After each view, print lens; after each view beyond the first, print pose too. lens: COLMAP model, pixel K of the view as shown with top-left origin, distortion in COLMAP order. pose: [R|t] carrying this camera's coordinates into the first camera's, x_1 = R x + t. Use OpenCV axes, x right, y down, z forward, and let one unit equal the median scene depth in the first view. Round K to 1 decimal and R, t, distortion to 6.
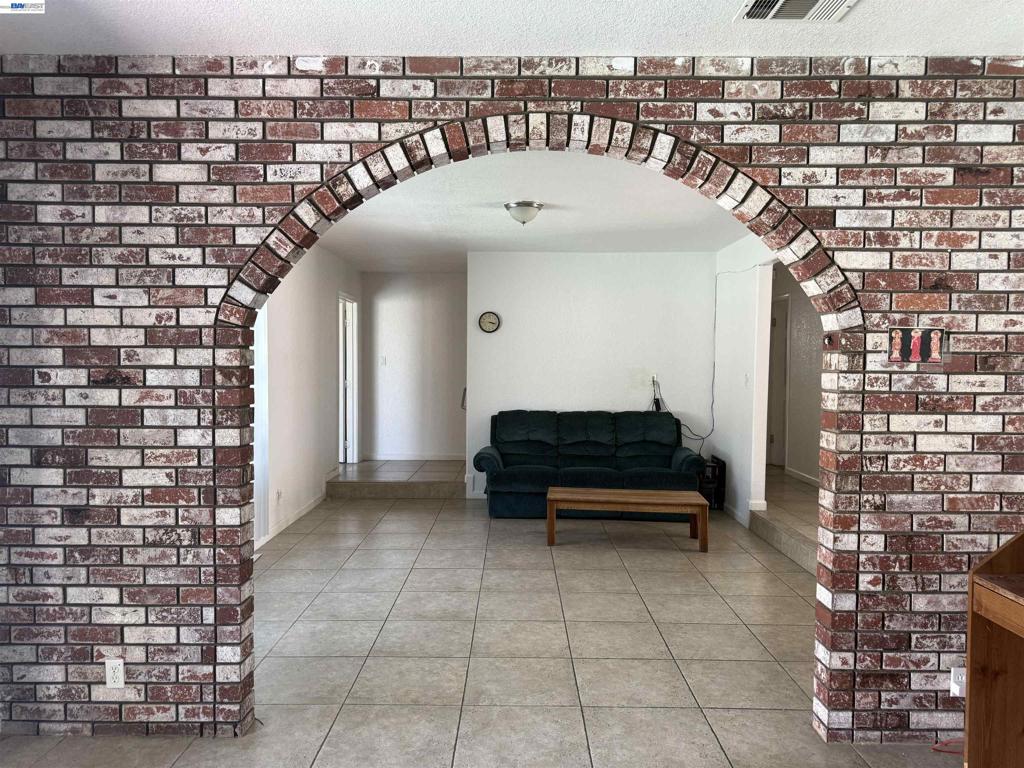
lens RADIAL K [[723.1, 0, 510.6], [0, 723.1, 395.2], [0, 0, 1]] dist [0.005943, -0.002374]
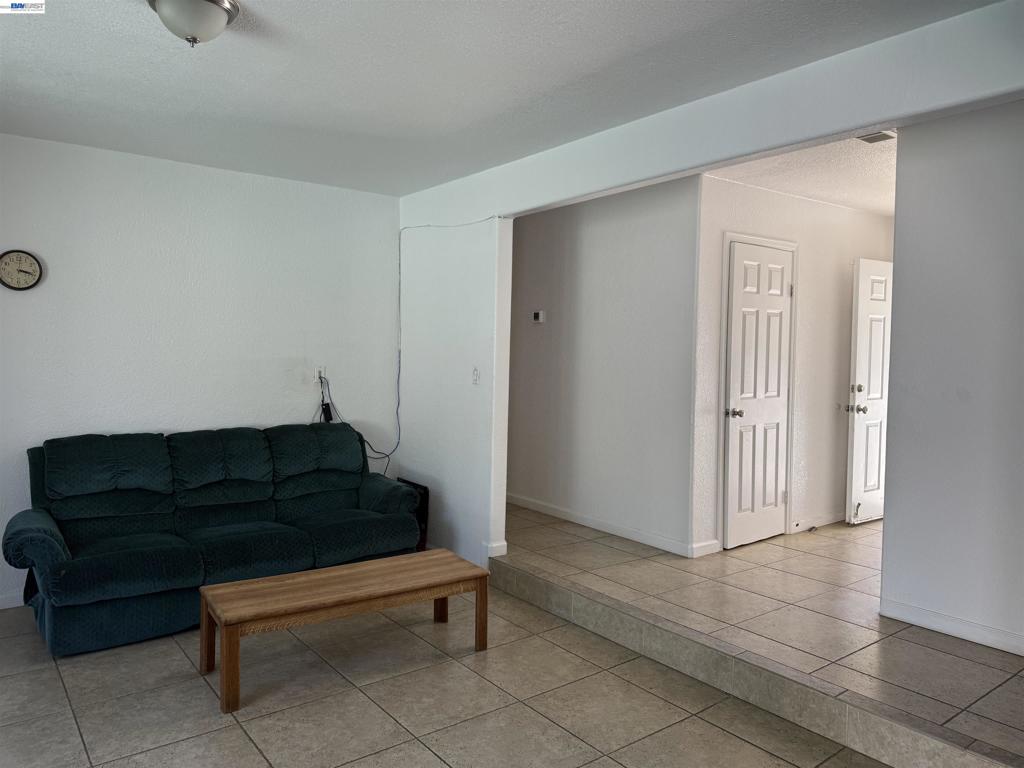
lens RADIAL K [[719.9, 0, 512.0], [0, 719.9, 384.0], [0, 0, 1]] dist [0.037893, -0.001118]
pose [[0.784098, -0.022530, 0.620228, -0.081425], [0.018444, 0.999745, 0.012999, -0.019876], [-0.620363, 0.001247, 0.784314, 0.376742]]
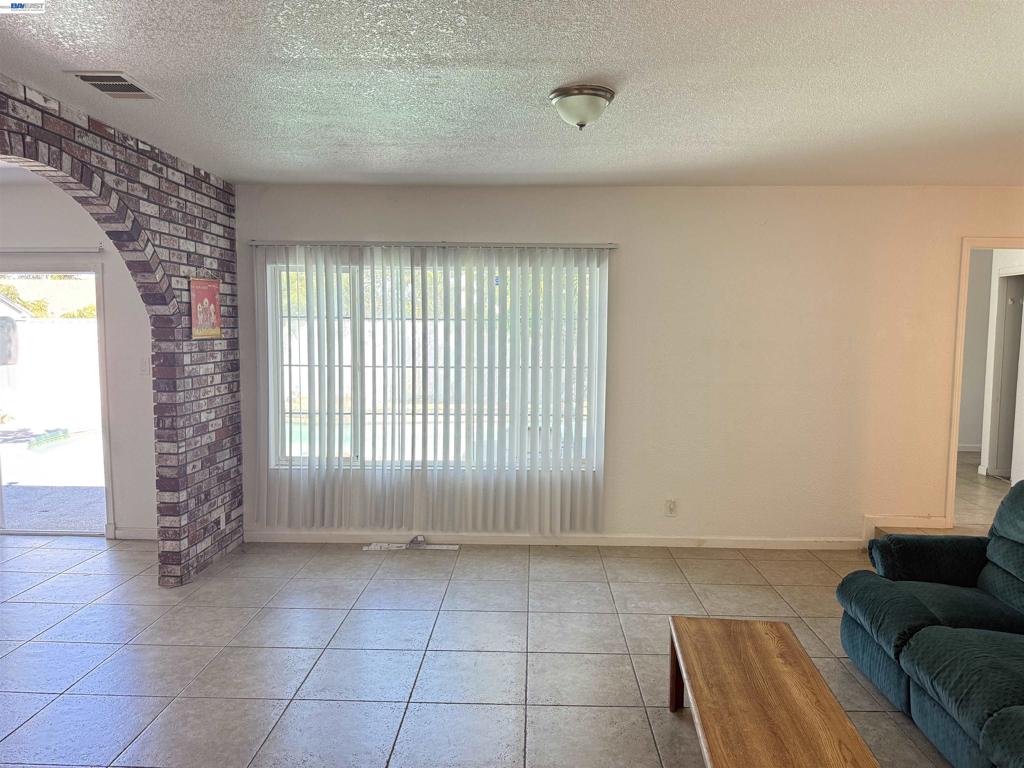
lens RADIAL K [[723.1, 0, 510.6], [0, 723.1, 395.2], [0, 0, 1]] dist [0.005943, -0.002374]
pose [[-0.022969, 0.081205, -0.996433, 0.503803], [-0.054861, 0.995092, 0.082360, -0.048560], [0.998230, 0.056557, -0.018402, 0.727287]]
